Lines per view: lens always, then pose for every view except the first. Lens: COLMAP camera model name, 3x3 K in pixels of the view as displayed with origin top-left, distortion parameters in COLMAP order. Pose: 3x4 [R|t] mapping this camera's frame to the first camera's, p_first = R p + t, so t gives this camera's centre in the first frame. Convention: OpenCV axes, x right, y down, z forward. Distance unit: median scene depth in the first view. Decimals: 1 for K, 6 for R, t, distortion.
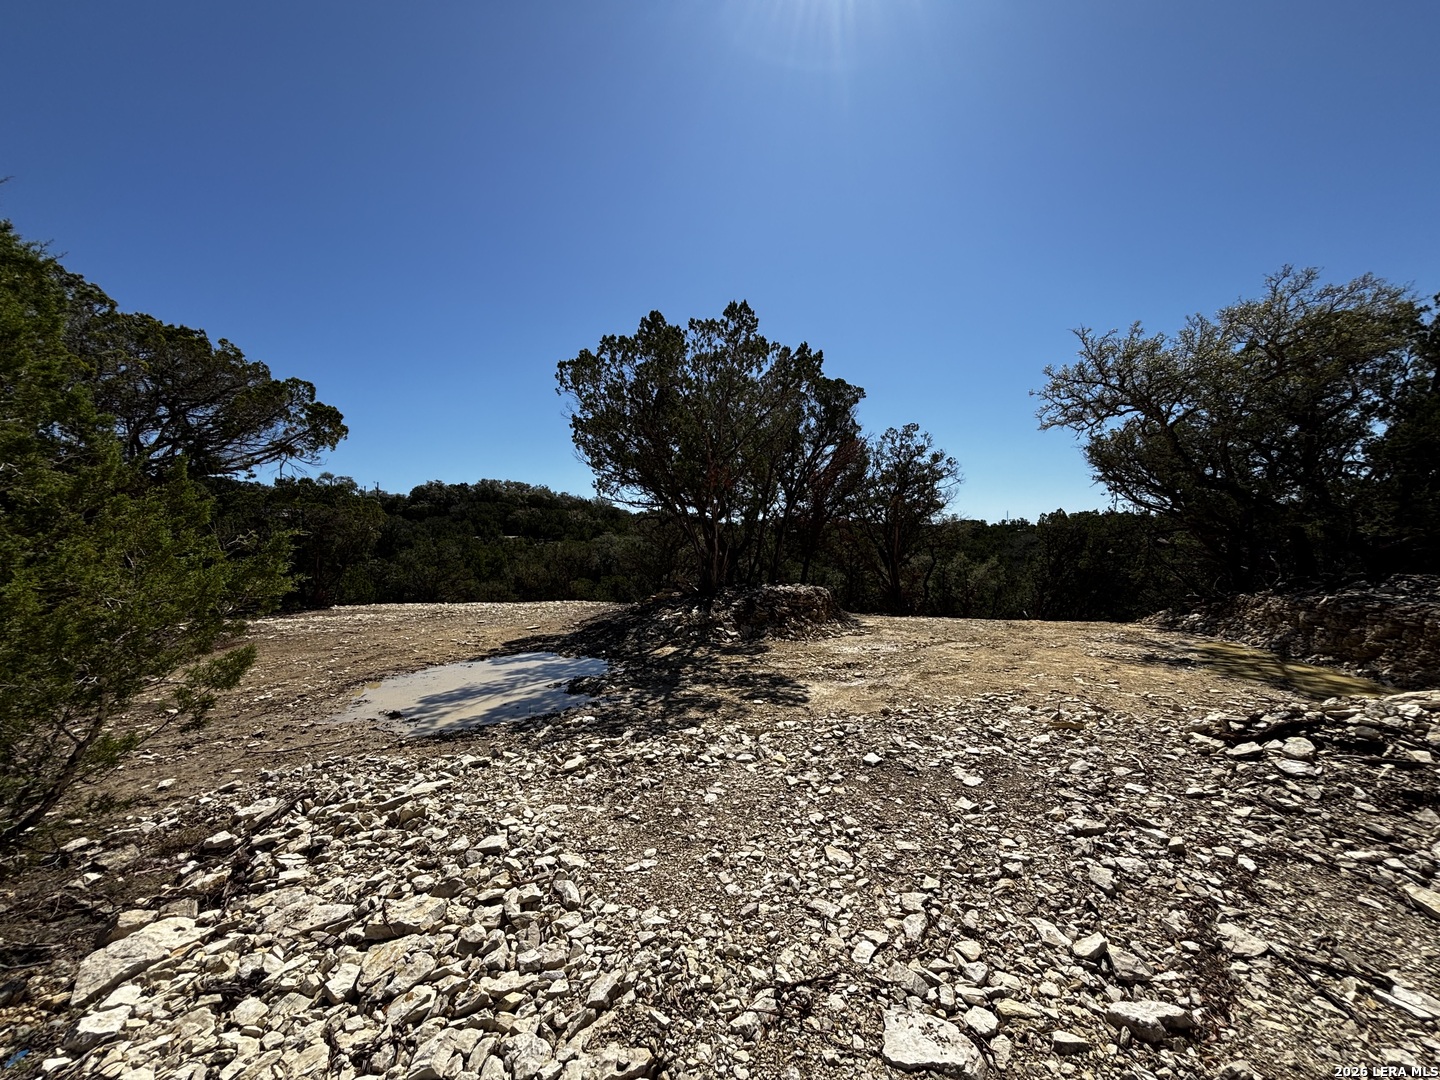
lens RADIAL K [[578.0, 0, 716.5], [0, 578.0, 542.8], [0, 0, 1]] dist [0.003669, -0.001425]
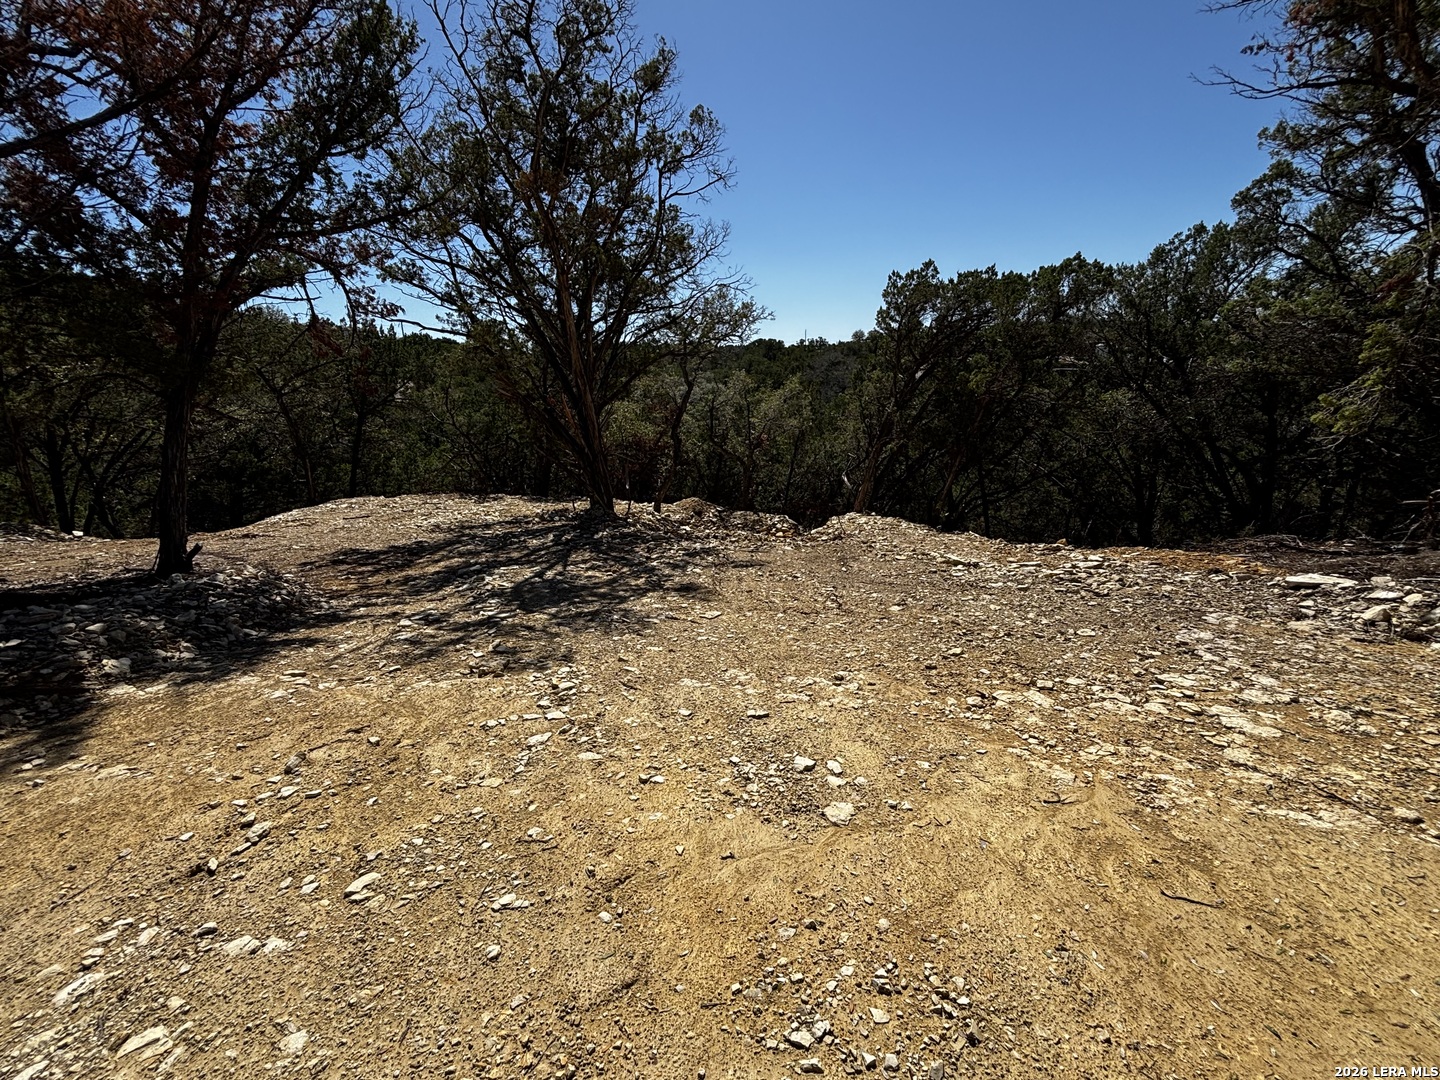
lens RADIAL K [[622.4, 0, 719.1], [0, 622.4, 544.1], [0, 0, 1]] dist [0.002761, 0.000239]
pose [[0.943774, -0.103008, 0.314133, 1.256694], [0.015812, 0.963195, 0.268339, 0.108595], [-0.330212, -0.248285, 0.910667, 2.672798]]
